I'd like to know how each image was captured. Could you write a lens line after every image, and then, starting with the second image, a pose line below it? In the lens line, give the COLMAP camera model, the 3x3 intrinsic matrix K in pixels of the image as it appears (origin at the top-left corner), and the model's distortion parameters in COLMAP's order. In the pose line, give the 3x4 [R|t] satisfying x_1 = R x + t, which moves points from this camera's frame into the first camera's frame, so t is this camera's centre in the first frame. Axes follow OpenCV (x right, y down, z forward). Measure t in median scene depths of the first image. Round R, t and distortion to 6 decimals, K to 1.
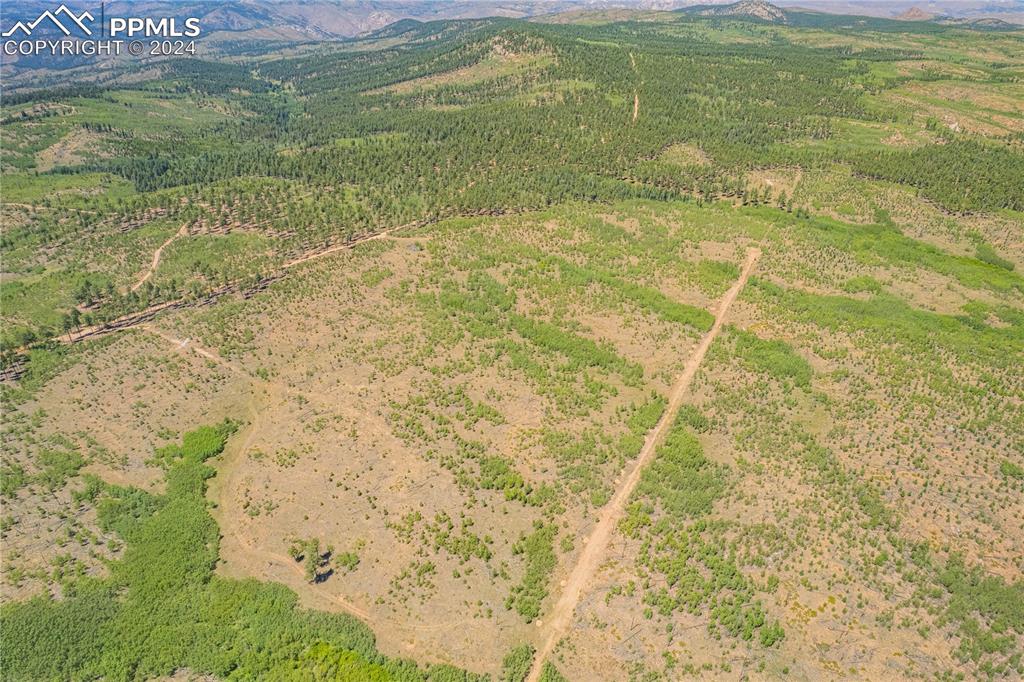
lens RADIAL K [[656.5, 0, 519.9], [0, 656.5, 335.1], [0, 0, 1]] dist [-0.074996, 0.066569]
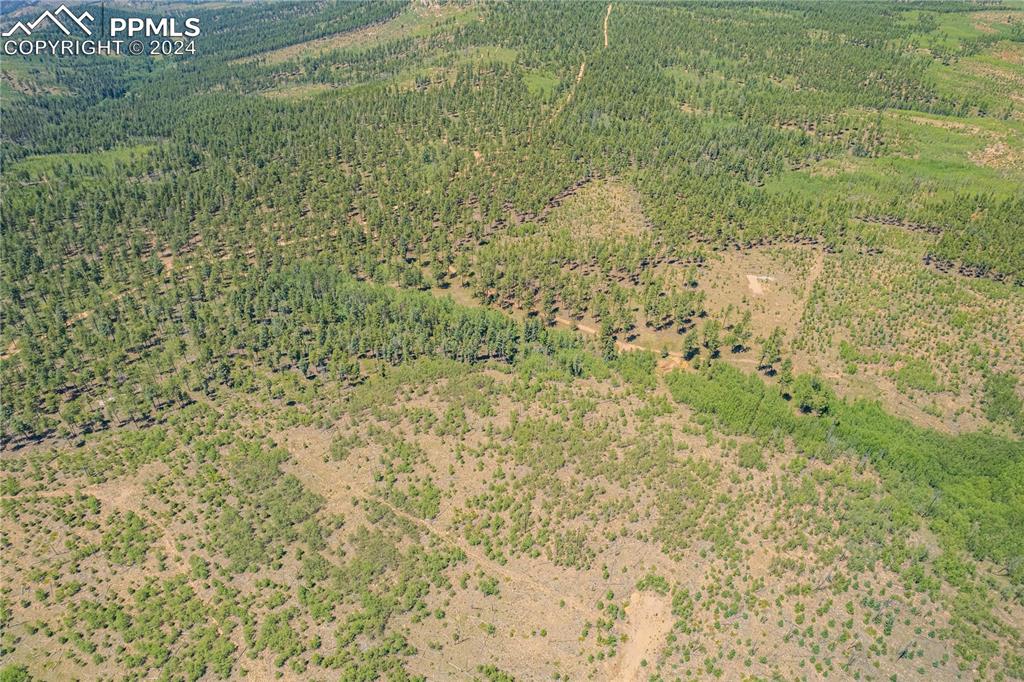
lens RADIAL K [[656.5, 0, 519.9], [0, 656.5, 335.1], [0, 0, 1]] dist [-0.074996, 0.066569]
pose [[0.999027, 0.021333, -0.038607, 0.158473], [-0.018653, 0.997477, 0.068497, -0.158012], [0.039971, -0.067711, 0.996904, 0.349814]]
